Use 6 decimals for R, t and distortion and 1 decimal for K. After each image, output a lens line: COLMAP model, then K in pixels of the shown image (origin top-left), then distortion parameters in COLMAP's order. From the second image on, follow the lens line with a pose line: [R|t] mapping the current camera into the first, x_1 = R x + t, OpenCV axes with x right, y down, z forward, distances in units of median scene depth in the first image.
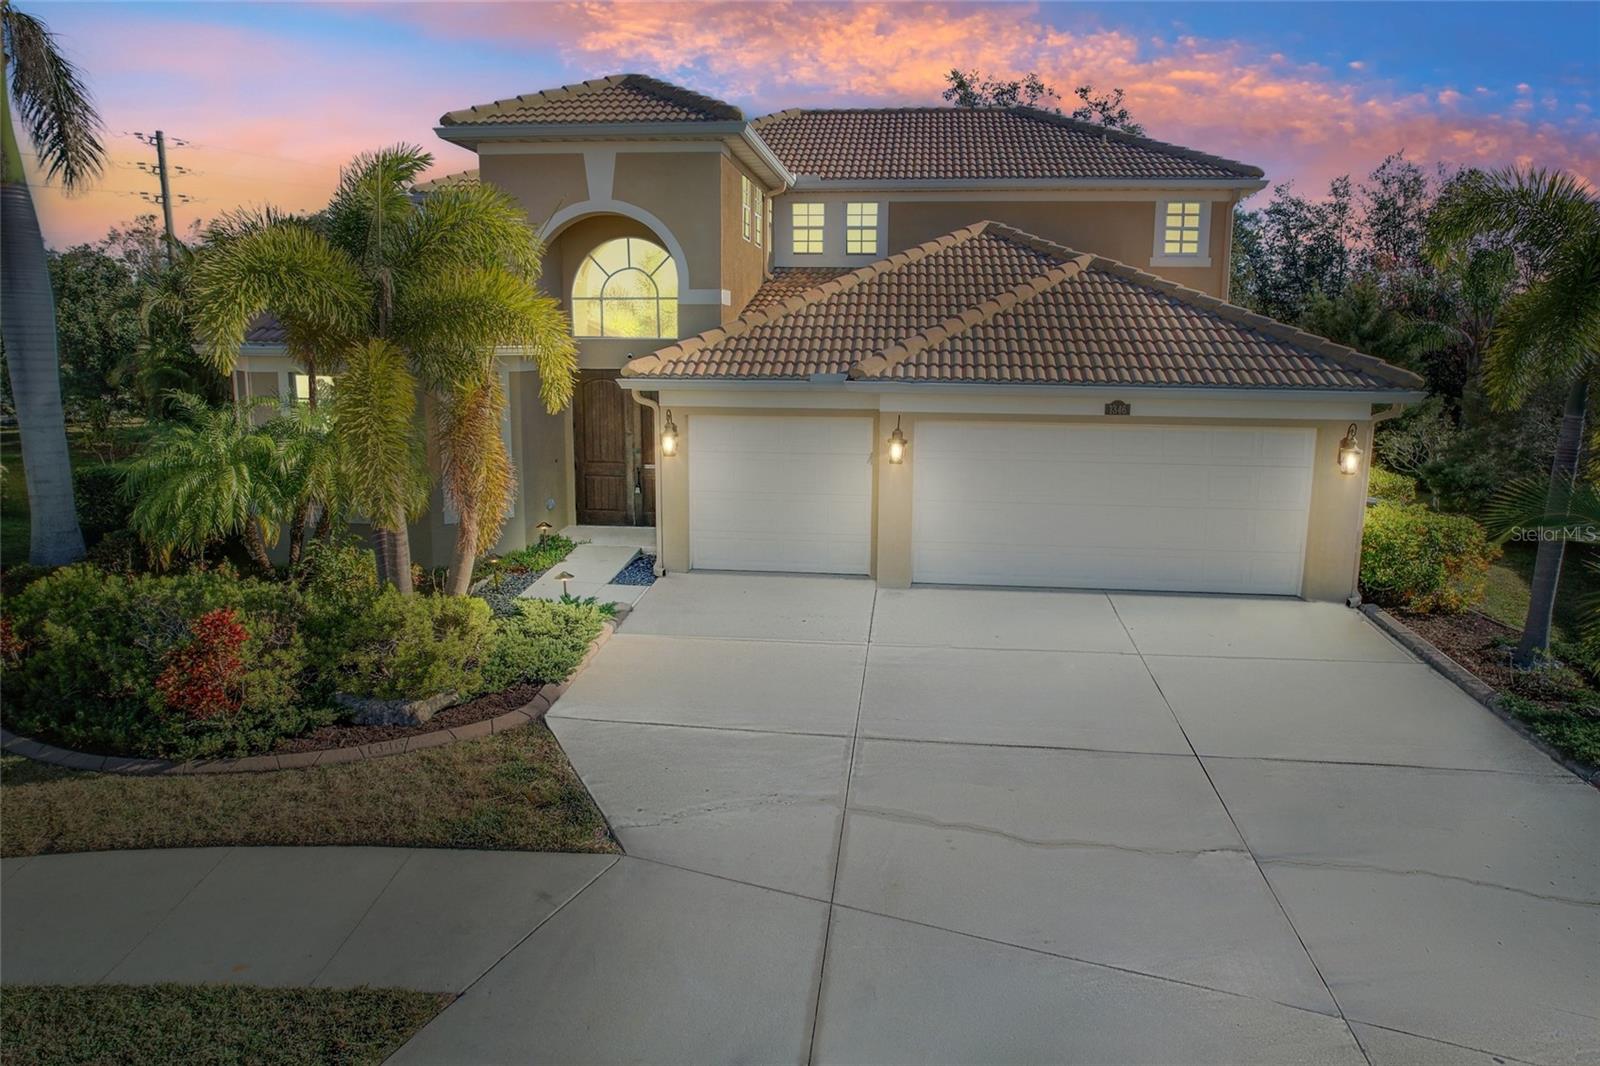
lens RADIAL K [[1021.5, 0, 800.0], [0, 1021.5, 533.0], [0, 0, 1]] dist [-0.089343, 0.097687]
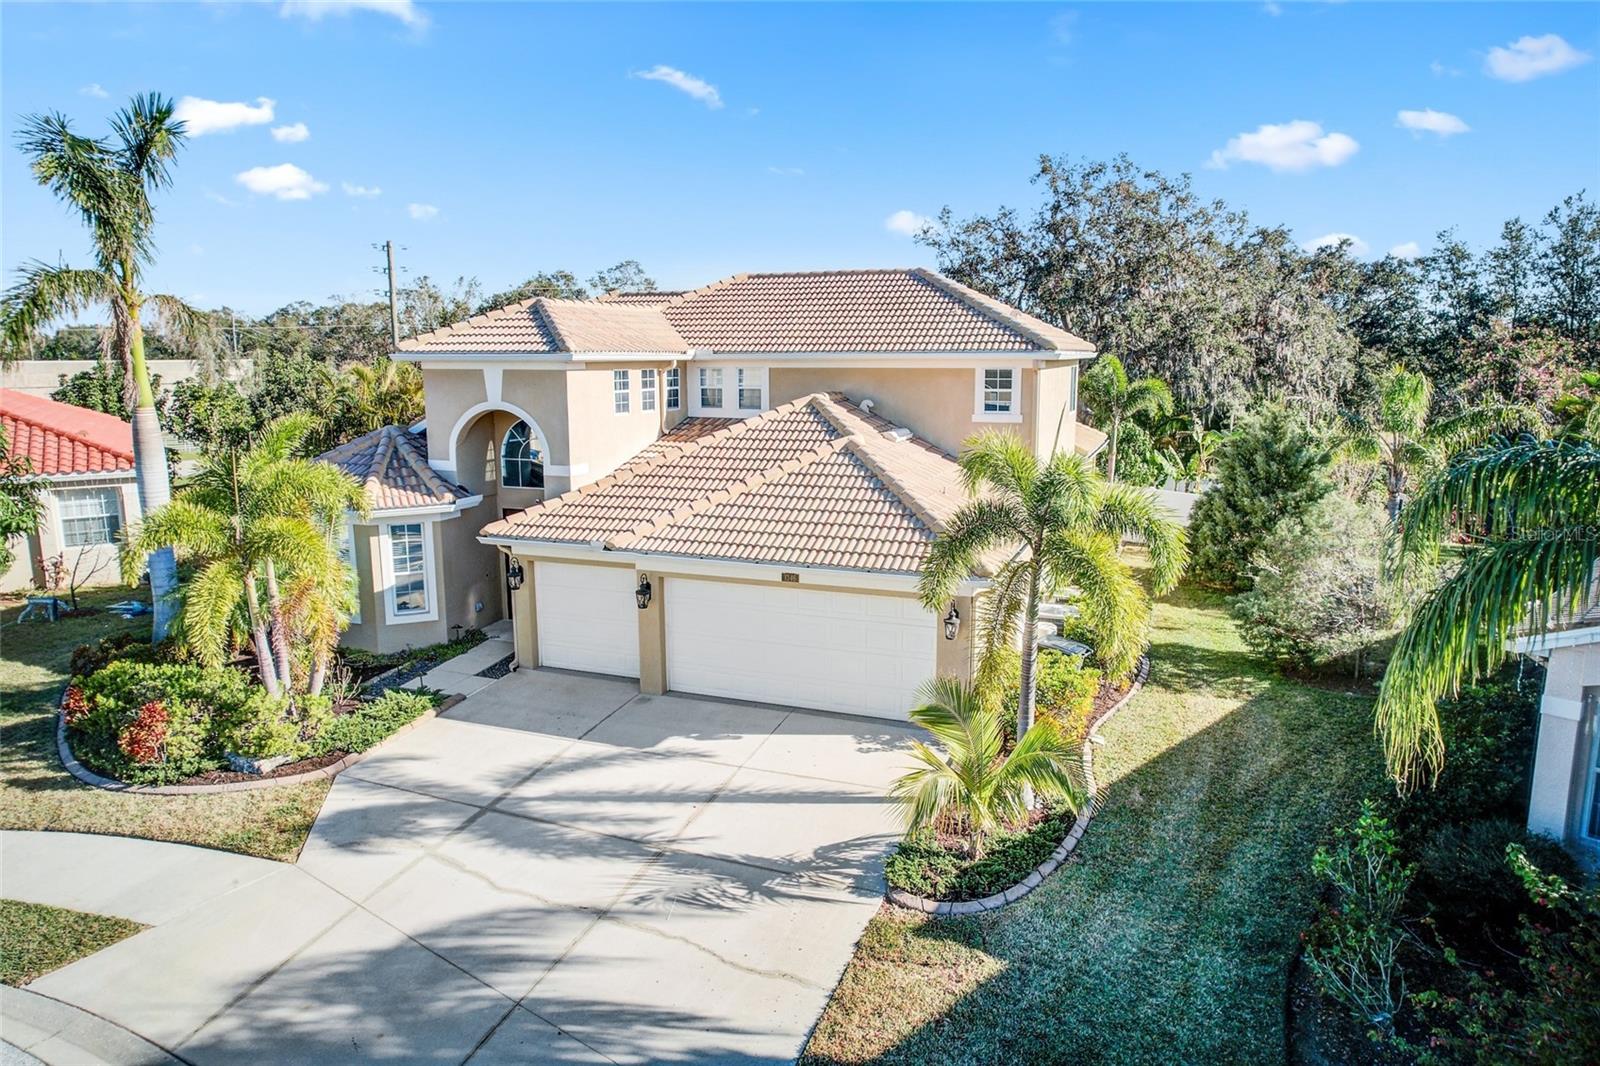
lens RADIAL K [[1021.5, 0, 800.0], [0, 1021.5, 533.0], [0, 0, 1]] dist [-0.089343, 0.097687]
pose [[0.966801, 0.036150, -0.252961, 0.930766], [-0.037205, 0.999307, 0.000611, -0.257028], [0.252807, 0.008820, 0.967476, -0.426153]]
